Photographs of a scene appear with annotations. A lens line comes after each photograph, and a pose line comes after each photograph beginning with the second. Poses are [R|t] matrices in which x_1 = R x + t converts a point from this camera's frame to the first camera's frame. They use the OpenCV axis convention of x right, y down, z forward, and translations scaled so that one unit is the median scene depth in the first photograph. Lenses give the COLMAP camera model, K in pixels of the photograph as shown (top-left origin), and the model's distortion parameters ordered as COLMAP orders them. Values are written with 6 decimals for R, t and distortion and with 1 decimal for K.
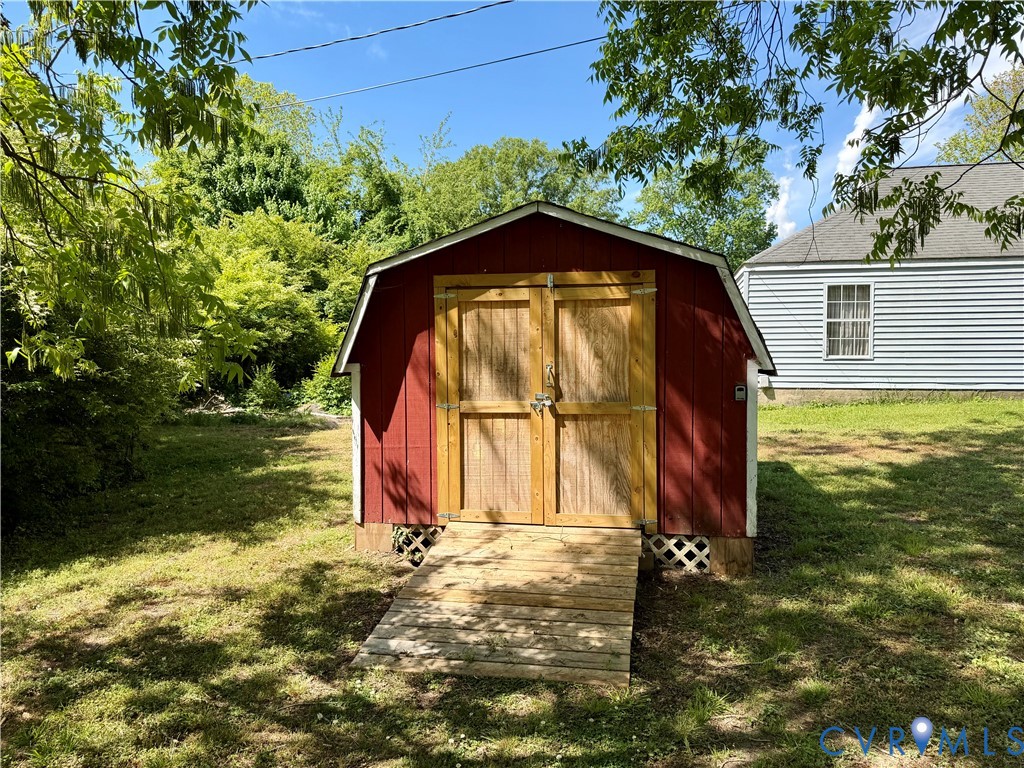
lens RADIAL K [[712.5, 0, 464.2], [0, 712.5, 382.3], [0, 0, 1]] dist [0.049342, -0.057849]
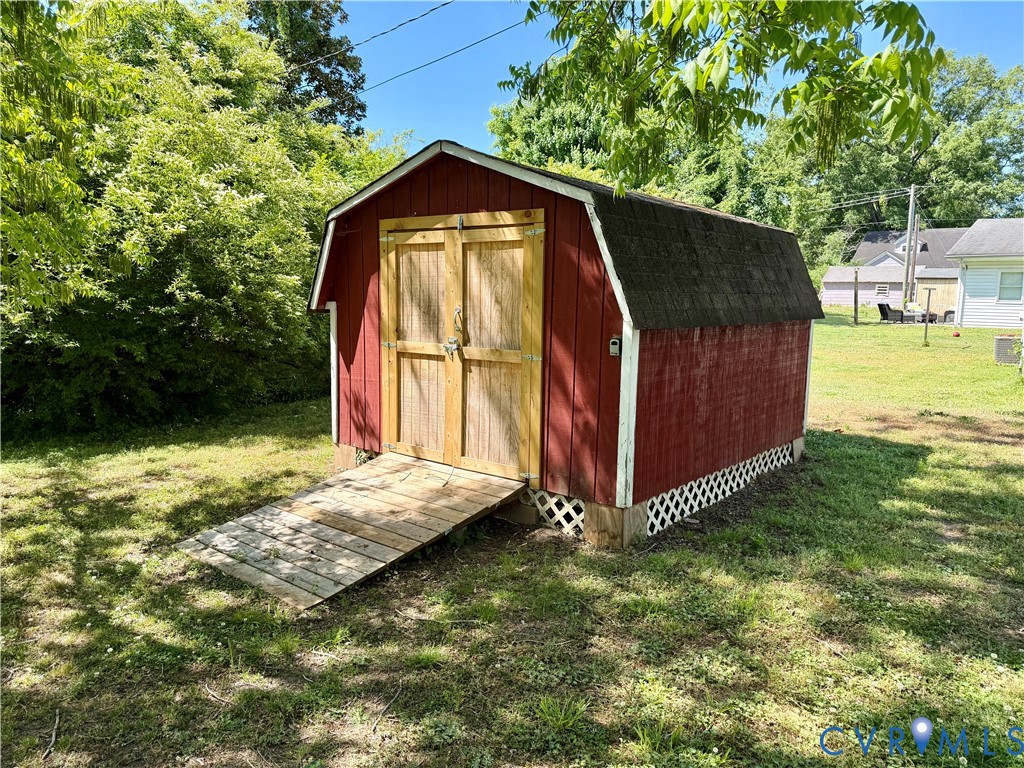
lens RADIAL K [[693.1, 0, 513.0], [0, 693.1, 395.4], [0, 0, 1]] dist [0.050425, -0.073510]
pose [[0.877515, 0.091808, -0.470679, 0.667423], [-0.042540, 0.992537, 0.114287, -0.018921], [0.477659, -0.080266, 0.874871, 0.181259]]
